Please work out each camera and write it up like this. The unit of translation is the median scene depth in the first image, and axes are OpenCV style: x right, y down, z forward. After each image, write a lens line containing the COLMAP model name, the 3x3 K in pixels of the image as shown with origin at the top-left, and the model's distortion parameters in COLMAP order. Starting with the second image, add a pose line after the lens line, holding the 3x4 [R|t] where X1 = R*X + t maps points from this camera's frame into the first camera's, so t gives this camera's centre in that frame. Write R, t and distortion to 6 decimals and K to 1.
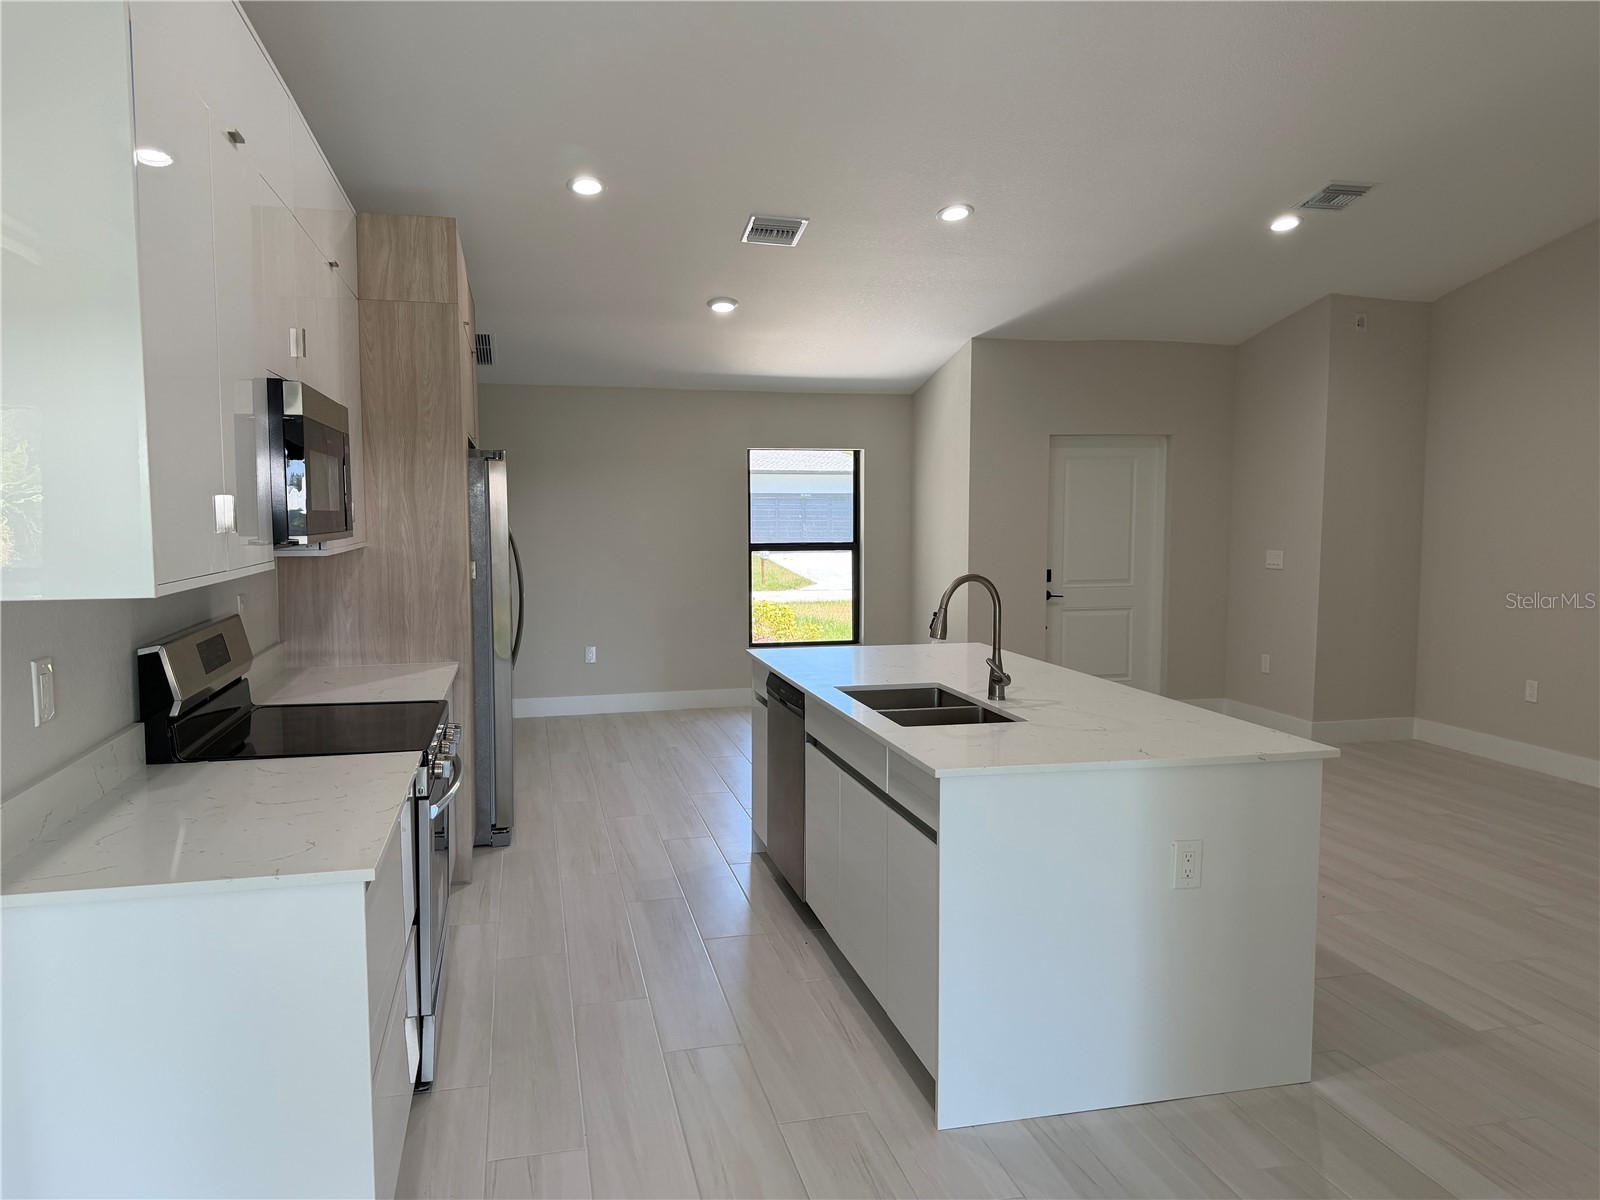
lens RADIAL K [[1118.2, 0, 784.0], [0, 1118.2, 606.2], [0, 0, 1]] dist [0.078318, -0.073557]
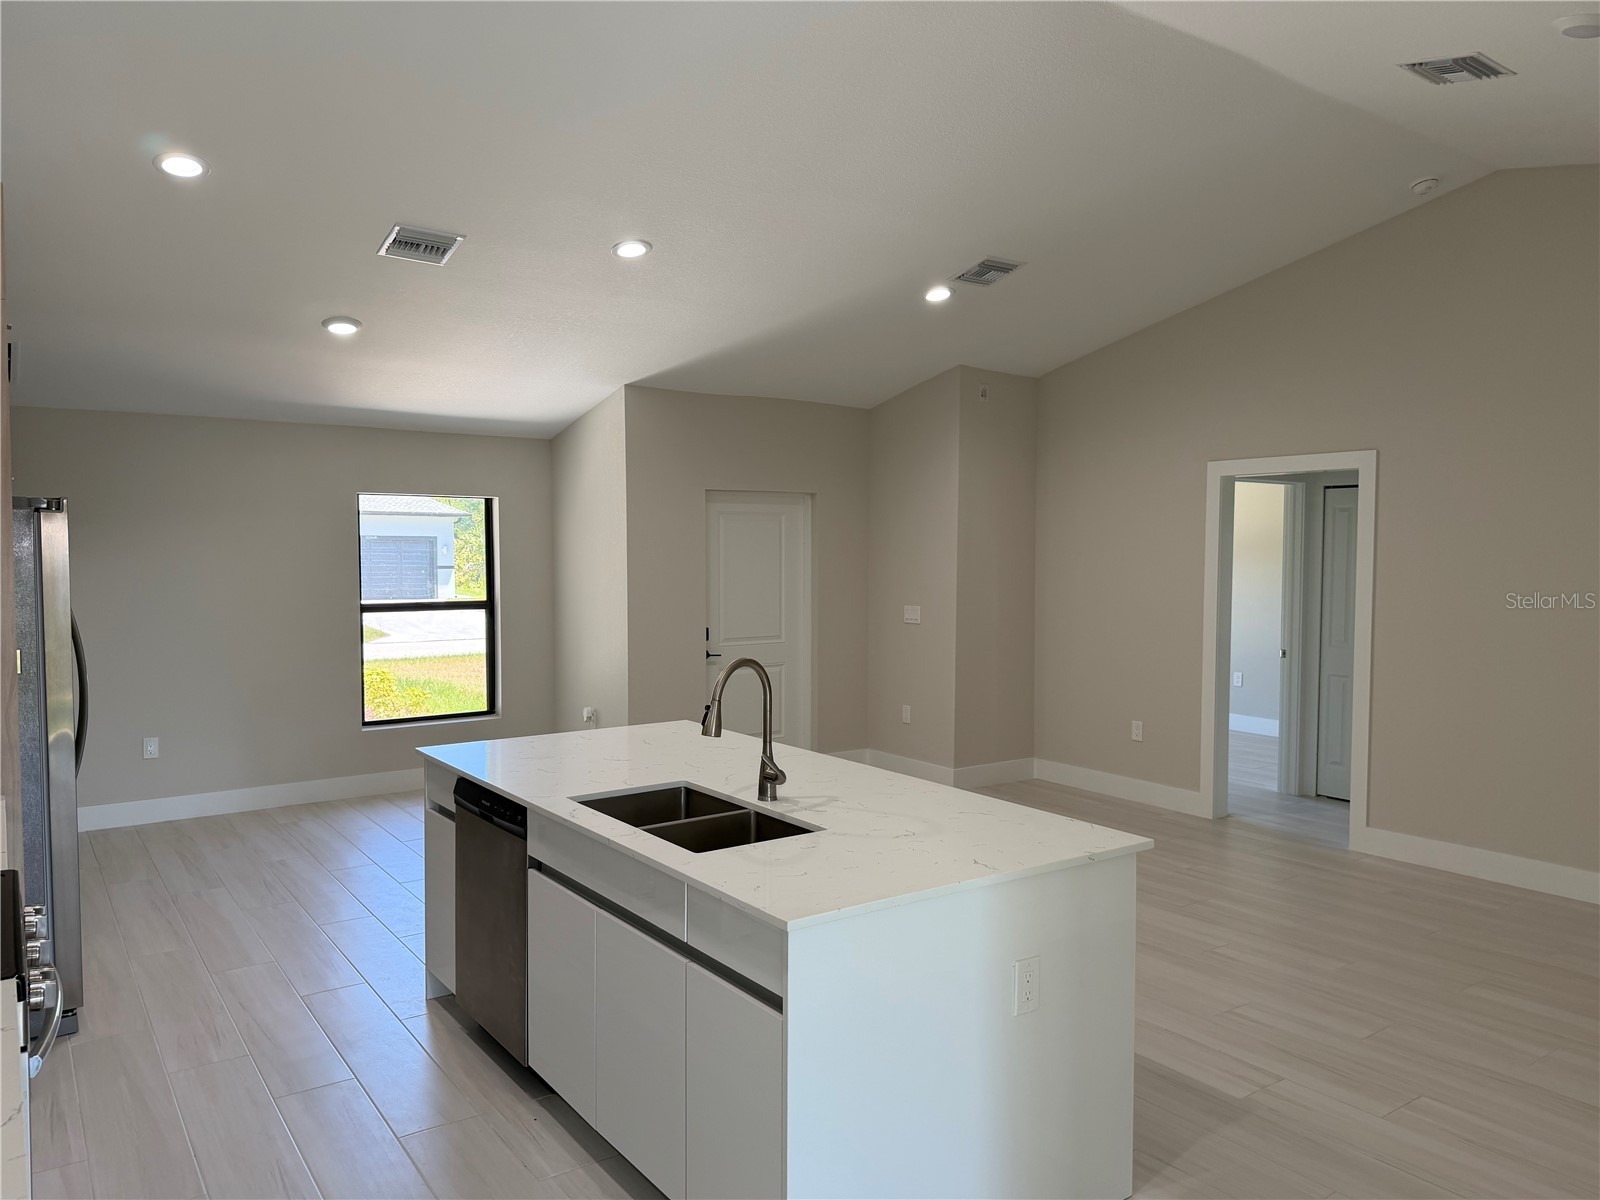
lens RADIAL K [[1125.7, 0, 796.5], [0, 1125.7, 604.3], [0, 0, 1]] dist [0.104529, -0.154943]
pose [[0.927202, -0.015495, 0.374240, -0.062163], [0.030560, 0.998942, -0.034354, -0.020447], [-0.373312, 0.043290, 0.926695, 0.089819]]
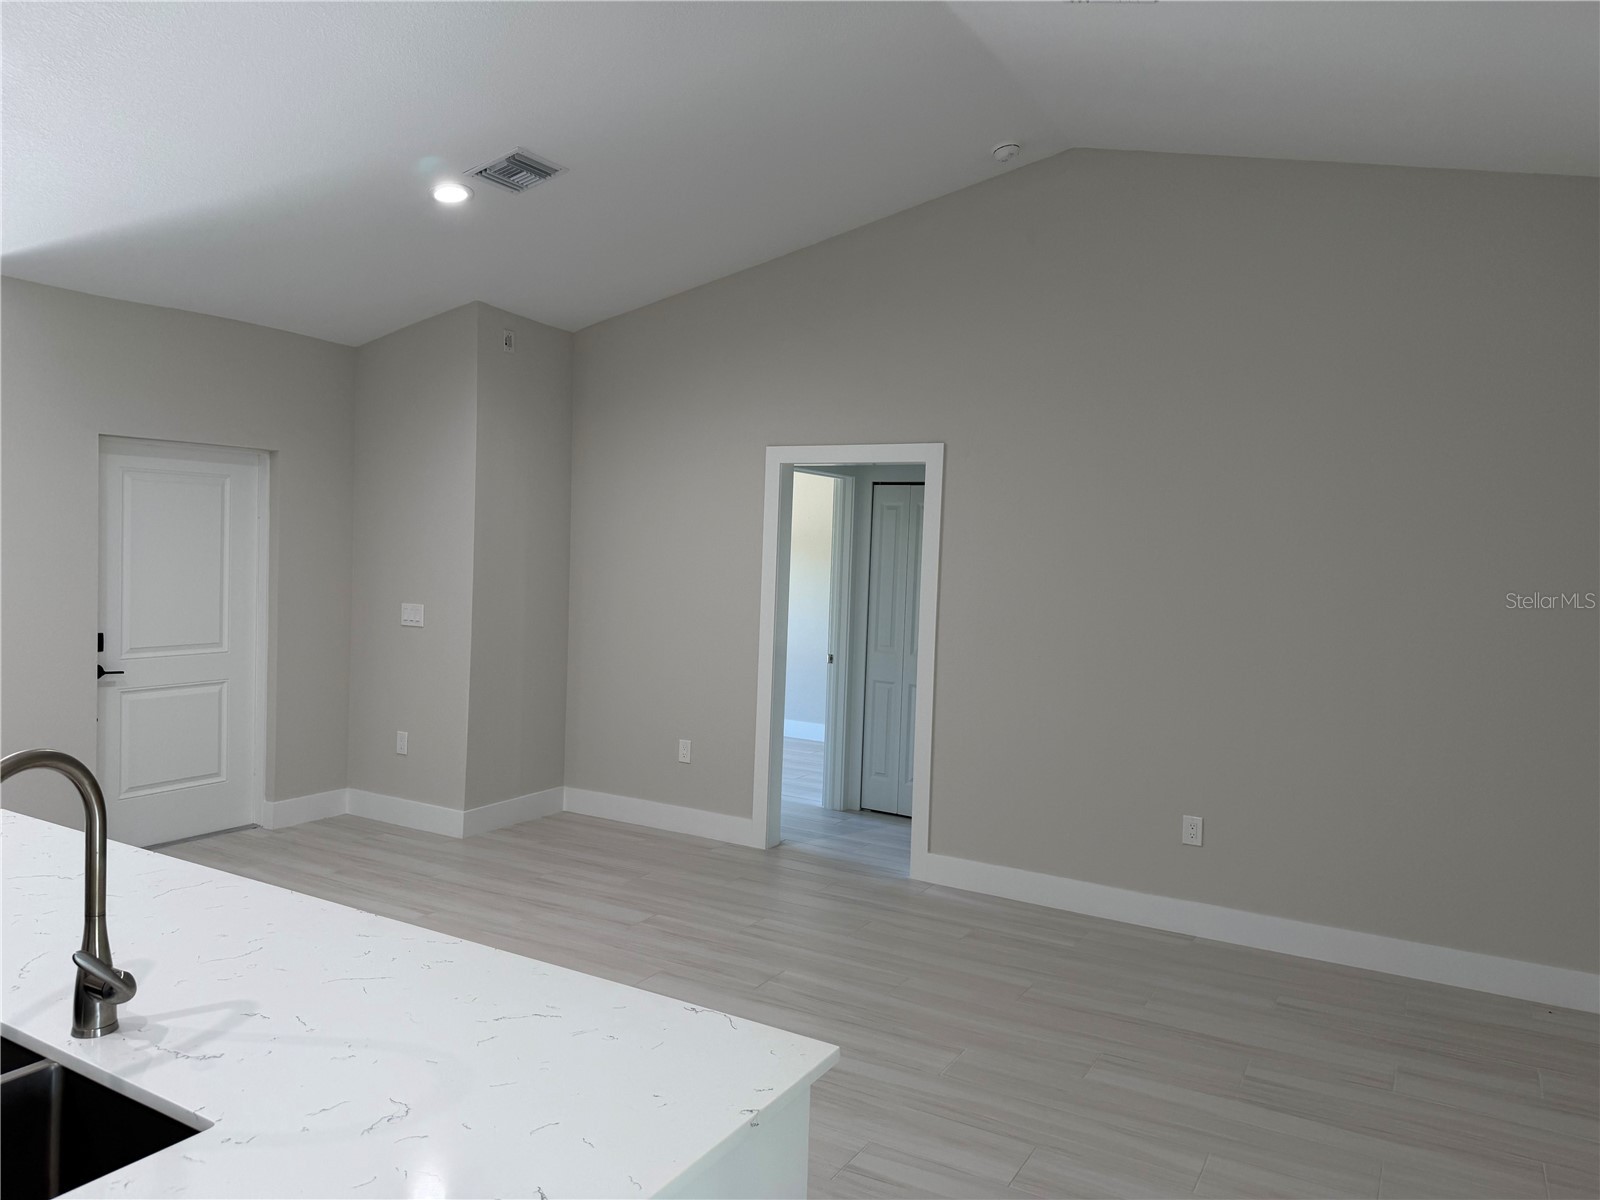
lens RADIAL K [[1125.7, 0, 796.5], [0, 1125.7, 604.3], [0, 0, 1]] dist [0.104529, -0.154943]
pose [[0.688712, -0.011860, 0.724938, 0.031483], [0.028220, 0.999547, -0.010456, -0.036732], [-0.724485, 0.027659, 0.688735, 0.265737]]
